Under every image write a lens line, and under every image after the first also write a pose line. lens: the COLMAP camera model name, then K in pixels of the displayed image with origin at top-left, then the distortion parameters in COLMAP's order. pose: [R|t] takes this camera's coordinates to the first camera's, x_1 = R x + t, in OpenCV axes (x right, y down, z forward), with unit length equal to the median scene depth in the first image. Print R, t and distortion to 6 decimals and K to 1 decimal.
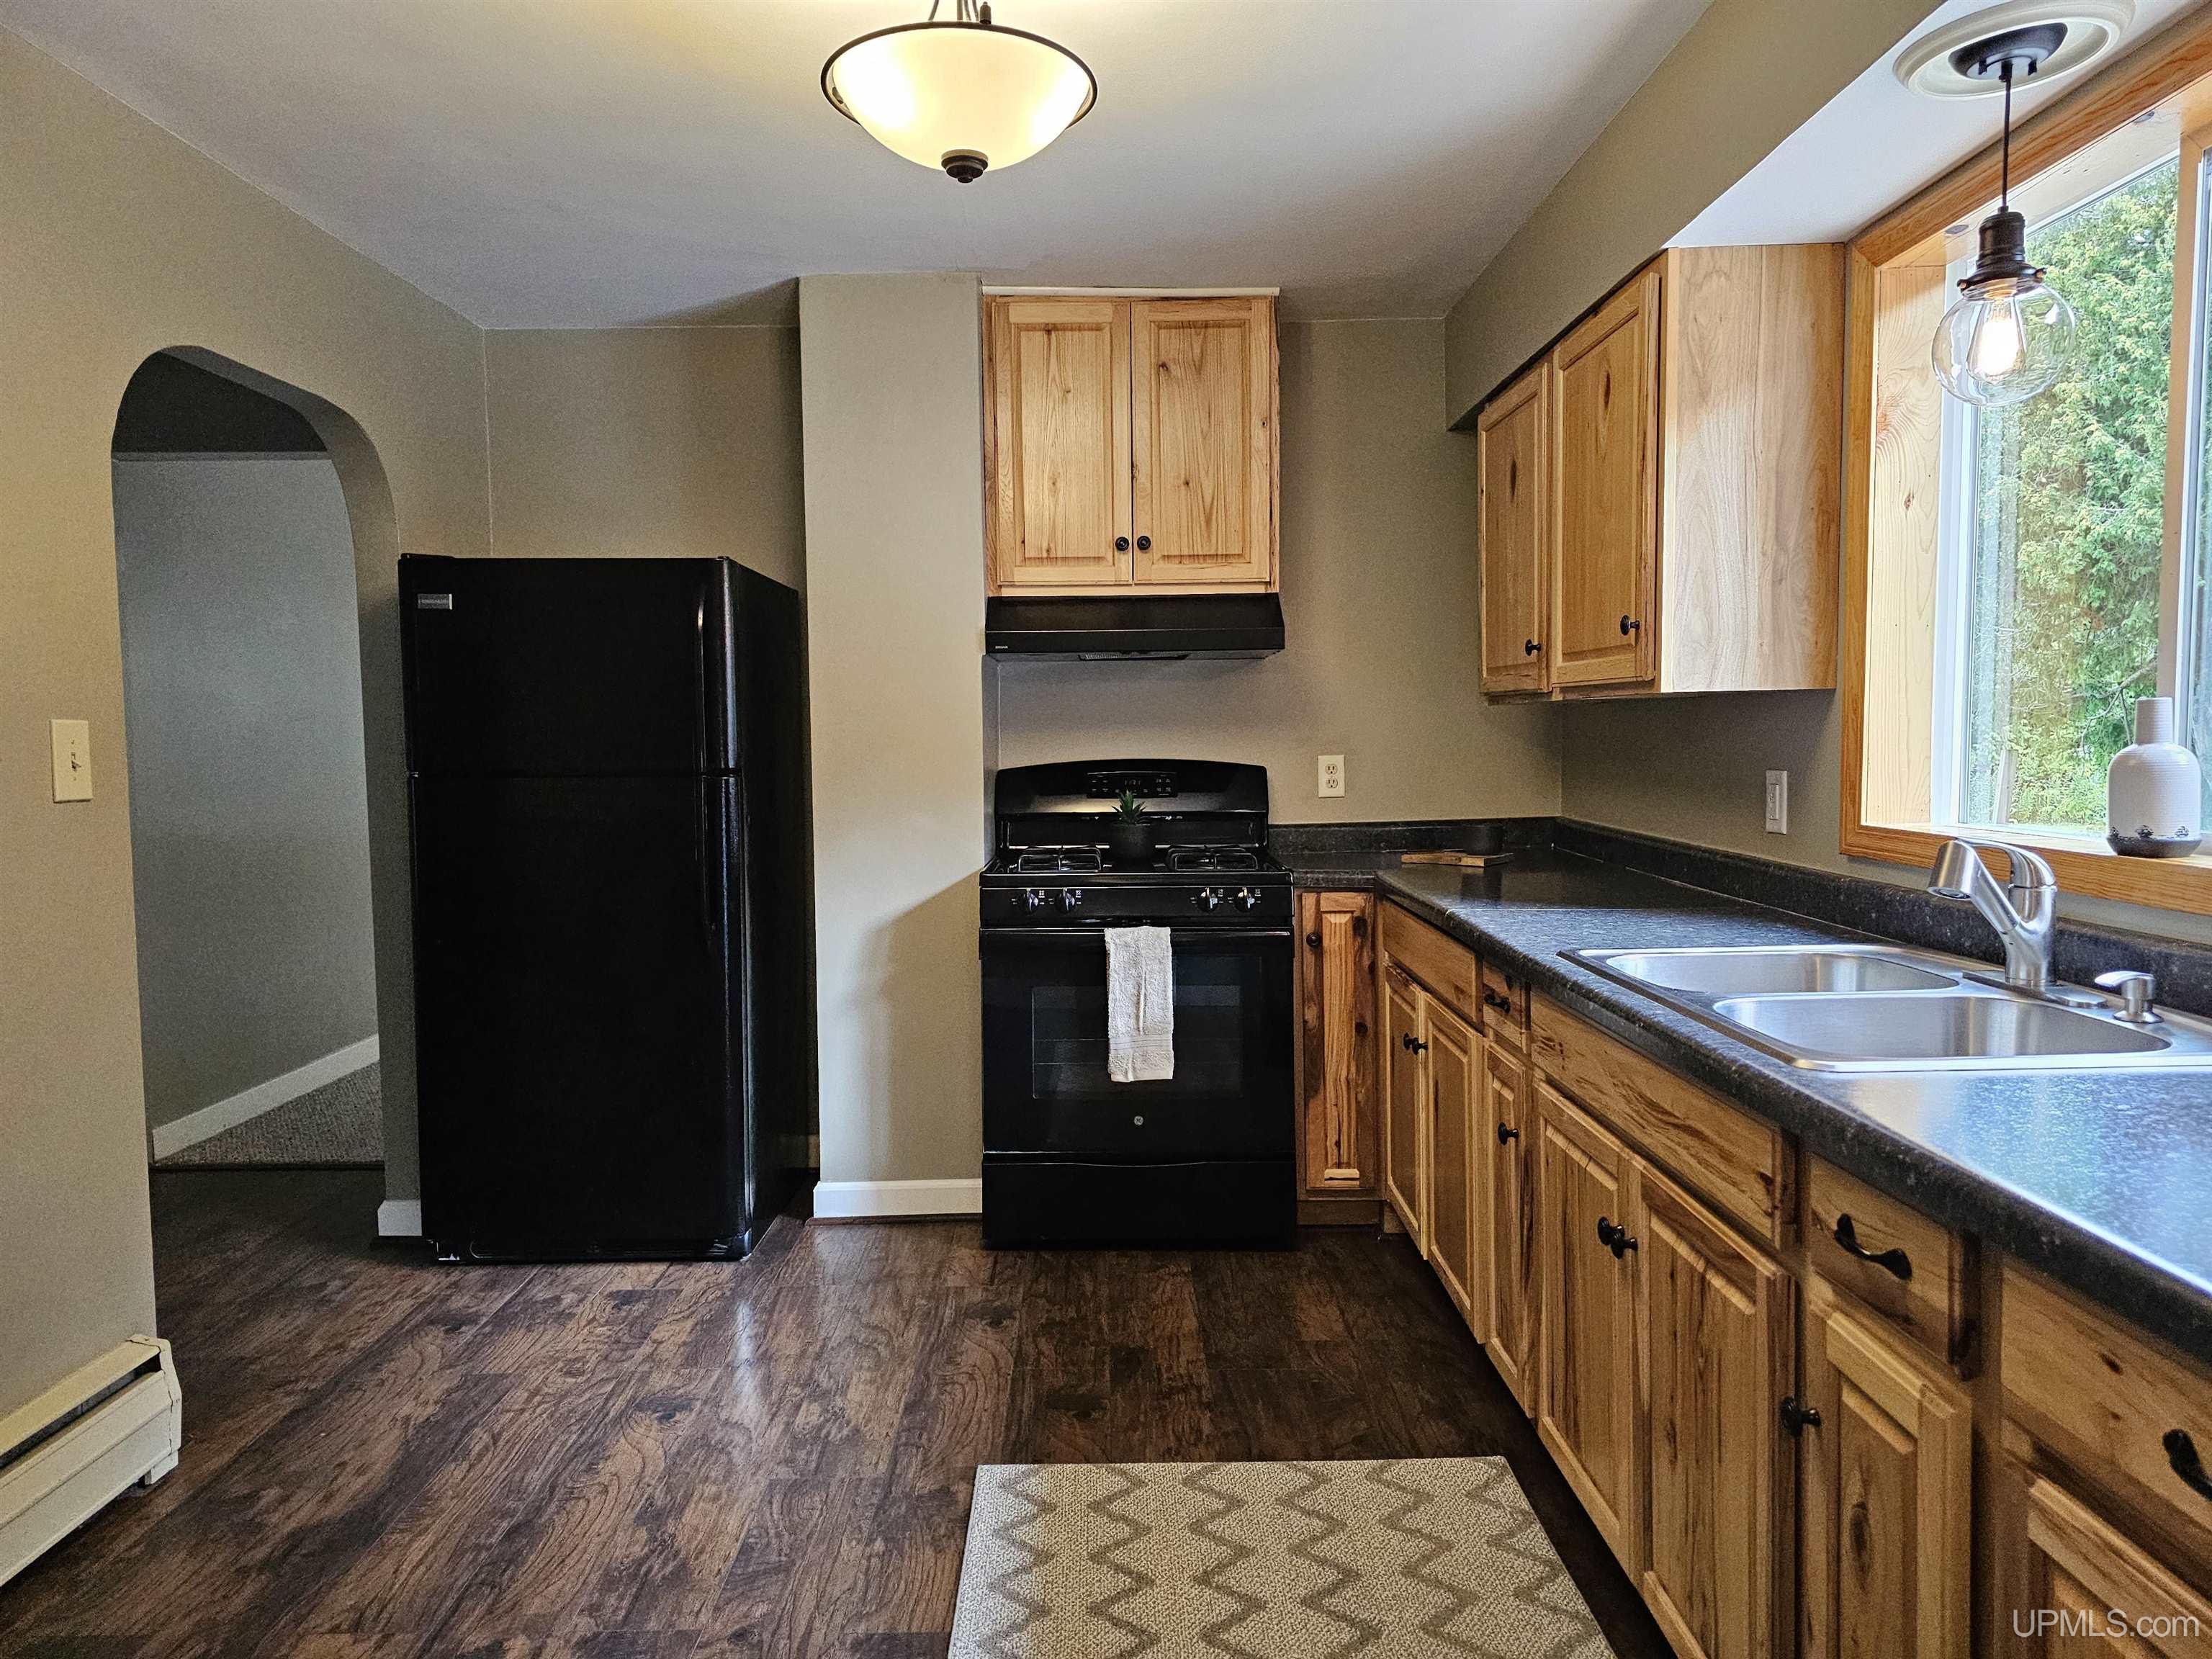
lens RADIAL K [[1477.4, 0, 1091.8], [0, 1477.4, 823.4], [0, 0, 1]] dist [0.062610, -0.049343]
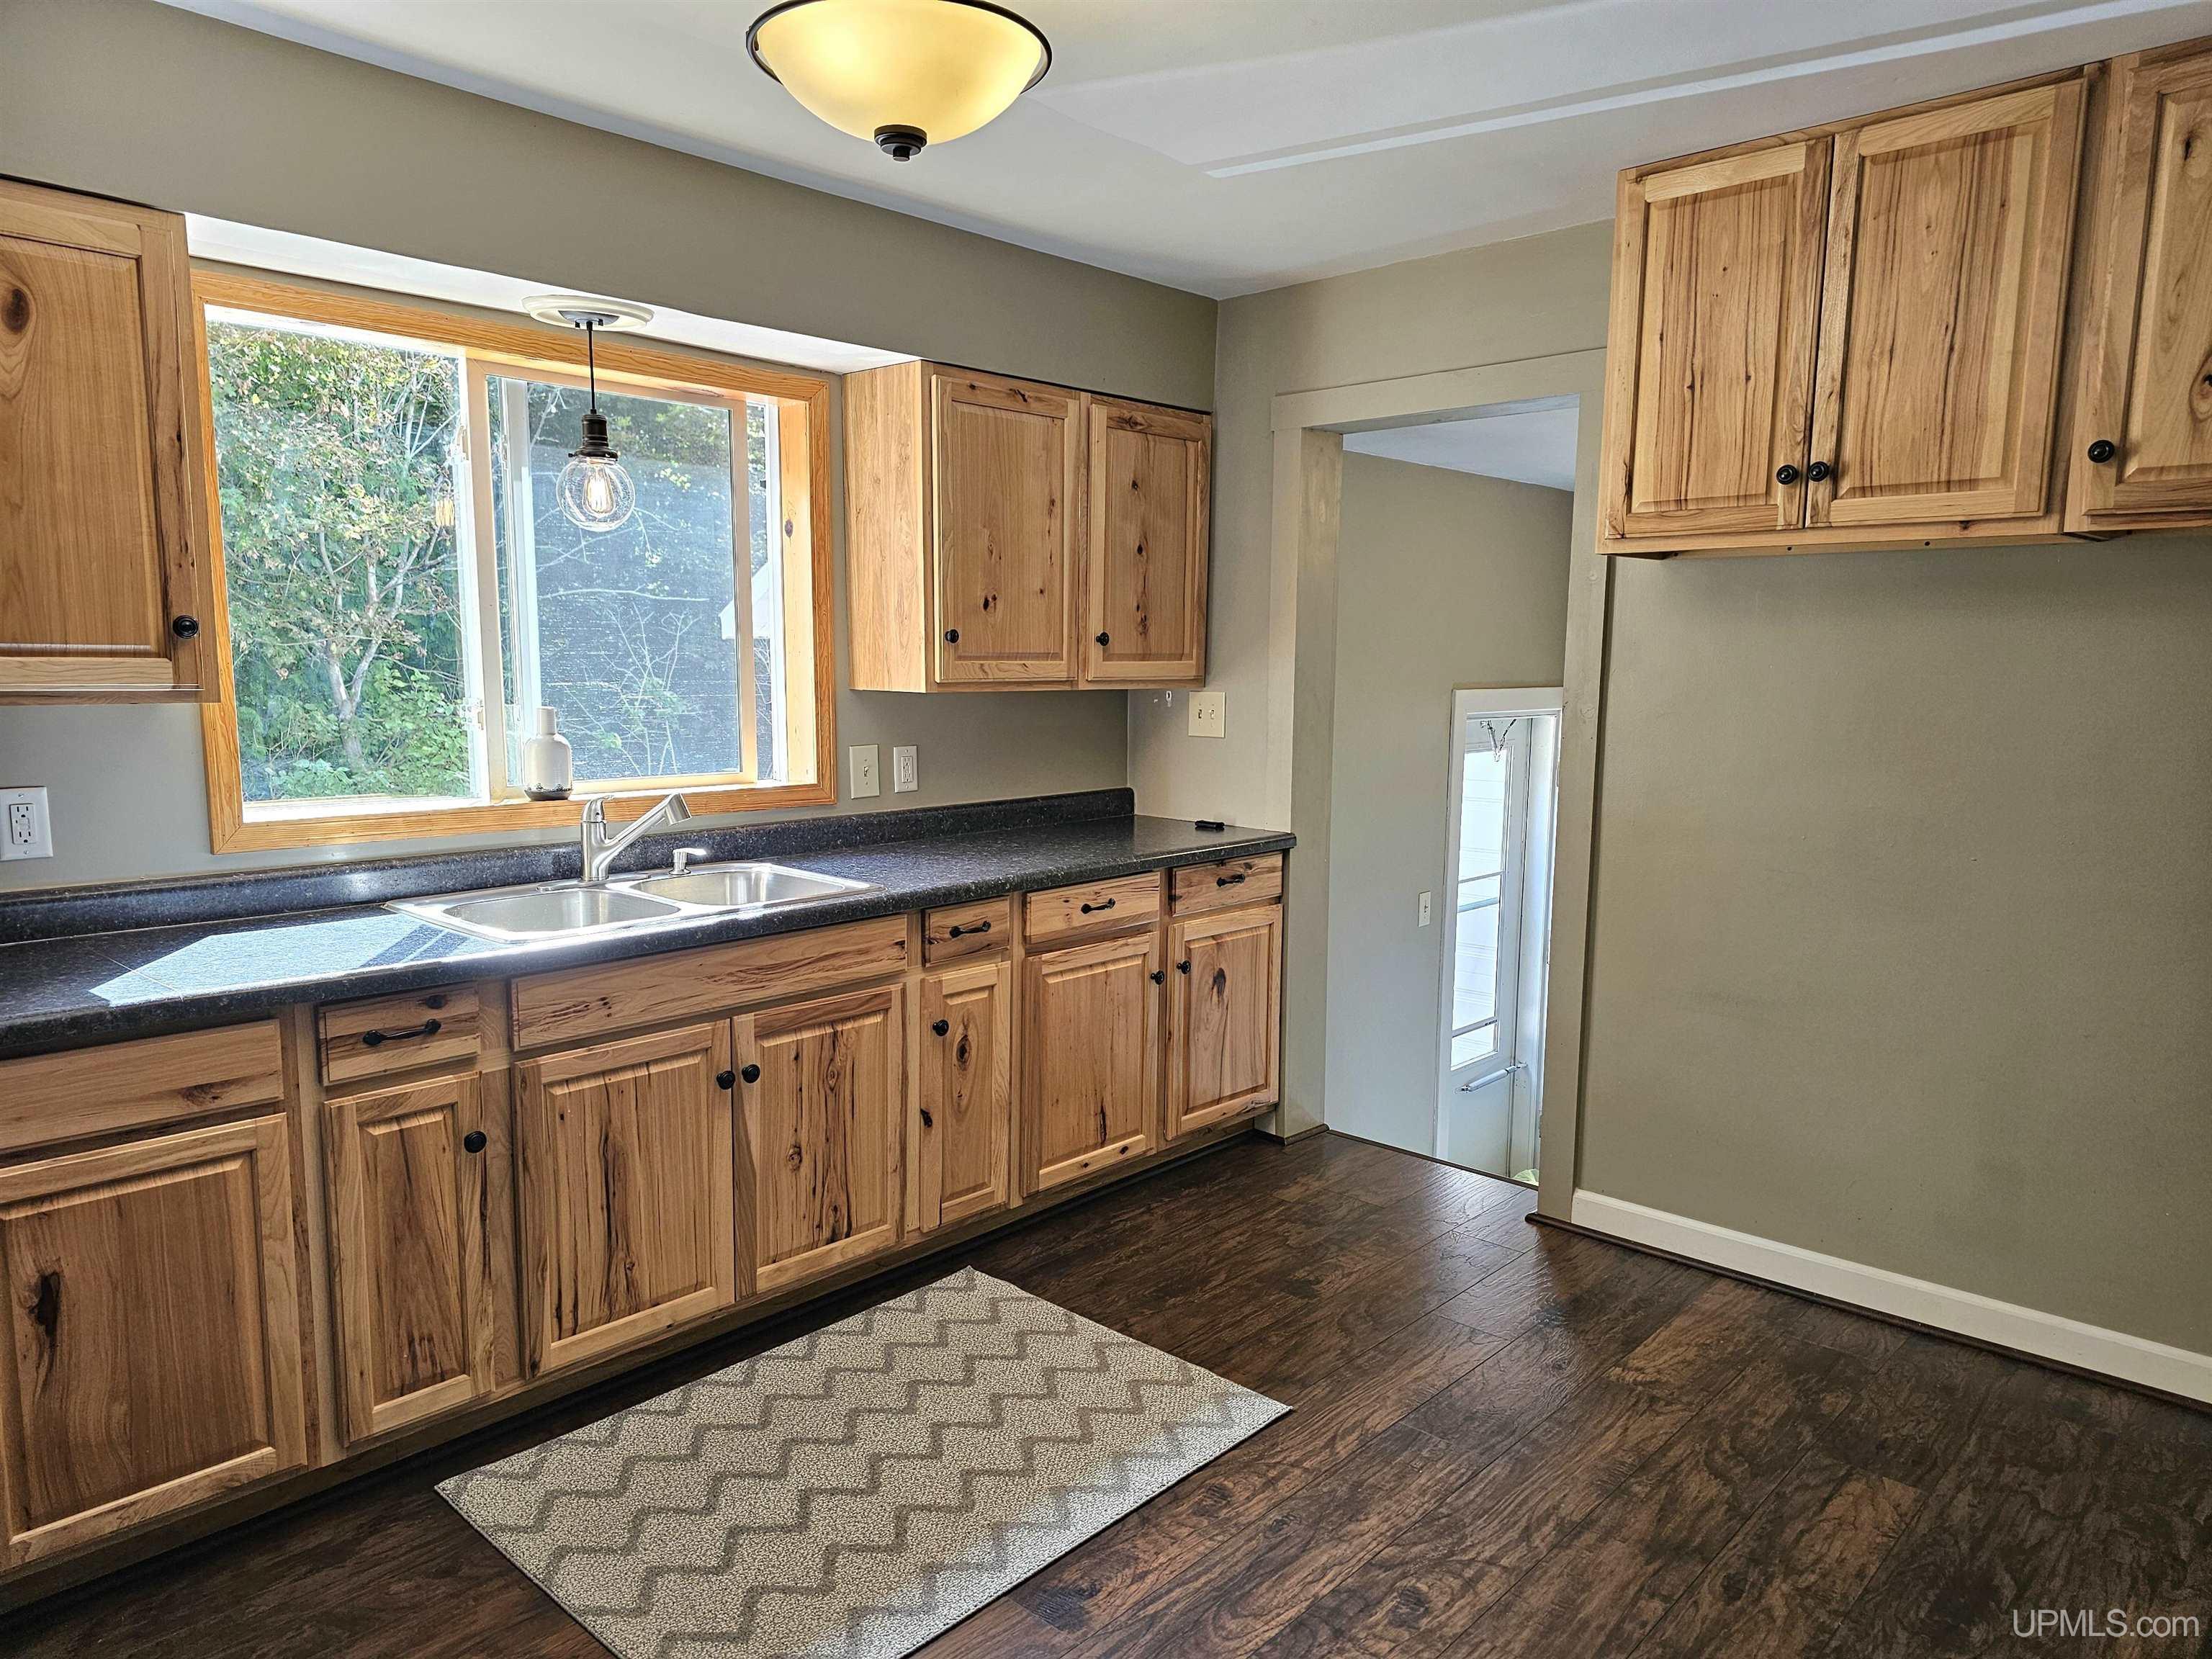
lens RADIAL K [[1477.4, 0, 1110.6], [0, 1477.4, 844.7], [0, 0, 1]] dist [0.062610, -0.049343]
pose [[-0.736010, -0.077594, 0.672509, -0.551583], [0.044876, 0.985632, 0.162835, -0.106771], [-0.675481, 0.150028, -0.721953, 1.093278]]
